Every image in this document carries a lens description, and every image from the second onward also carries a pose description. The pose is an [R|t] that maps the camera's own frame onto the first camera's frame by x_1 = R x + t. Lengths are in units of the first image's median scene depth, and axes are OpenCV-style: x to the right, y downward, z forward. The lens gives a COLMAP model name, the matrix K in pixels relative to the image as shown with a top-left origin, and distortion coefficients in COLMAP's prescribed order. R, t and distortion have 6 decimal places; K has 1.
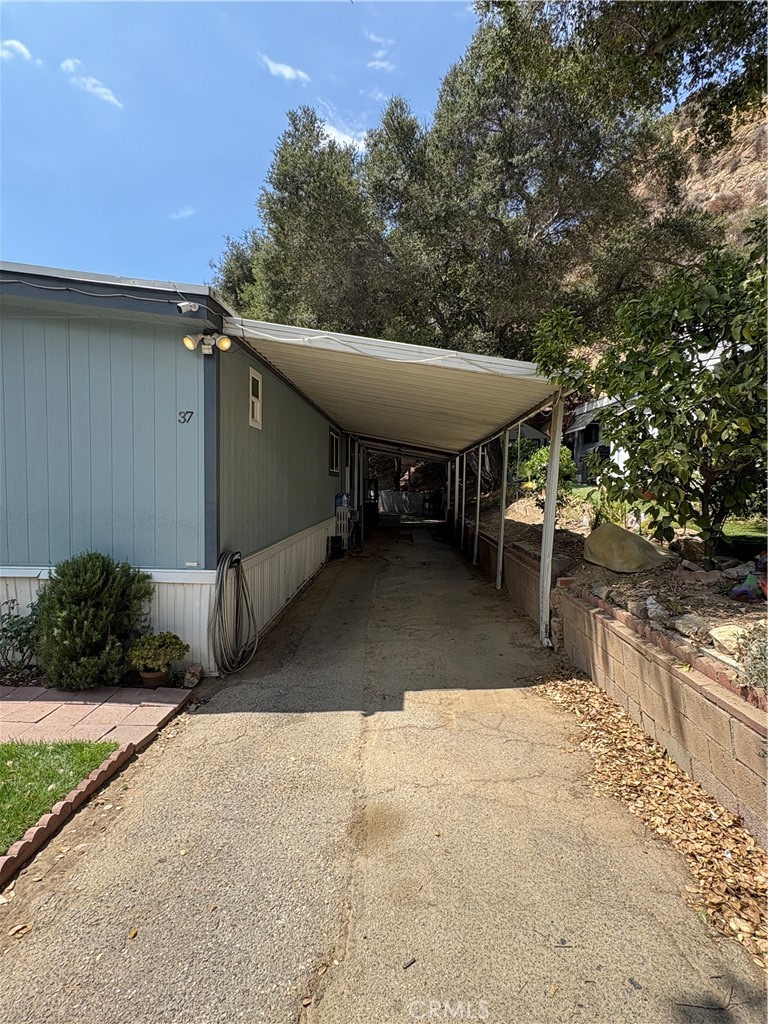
lens RADIAL K [[507.1, 0, 385.8], [0, 507.1, 513.4], [0, 0, 1]] dist [-0.000575, -0.000005]
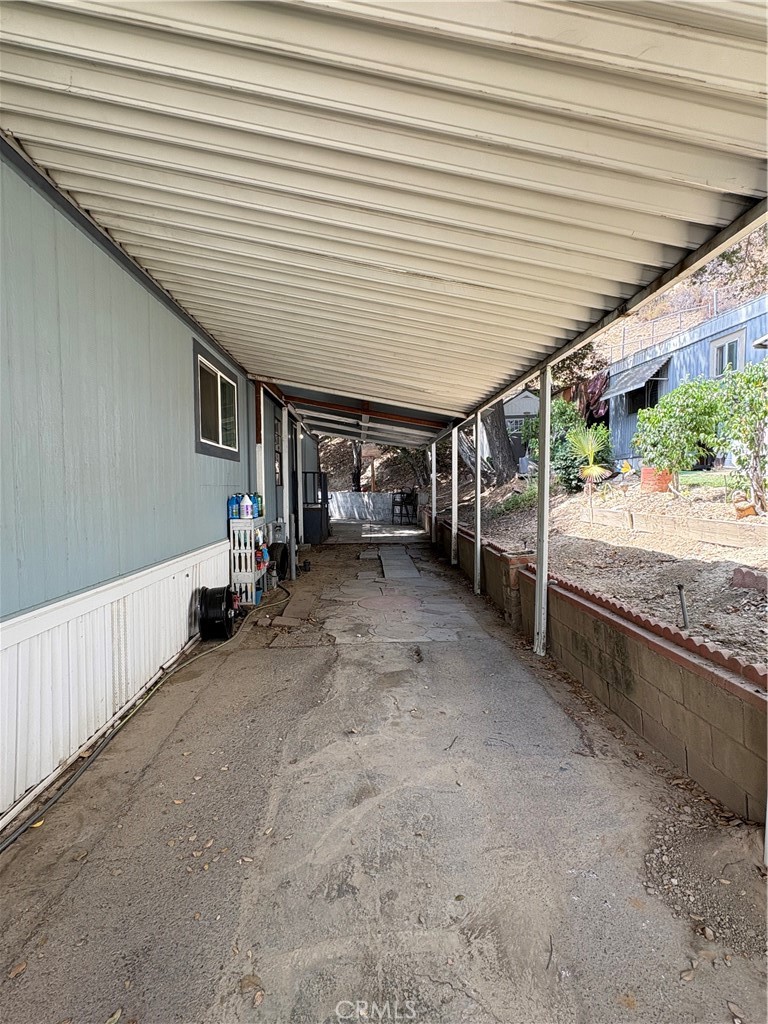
lens RADIAL K [[507.1, 0, 384.1], [0, 507.1, 509.8], [0, 0, 1]] dist [-0.000575, -0.000005]
pose [[0.997264, -0.024334, 0.069798, 0.014514], [0.025335, 0.999588, -0.013490, -0.009910], [-0.069441, 0.015221, 0.997470, 0.389945]]
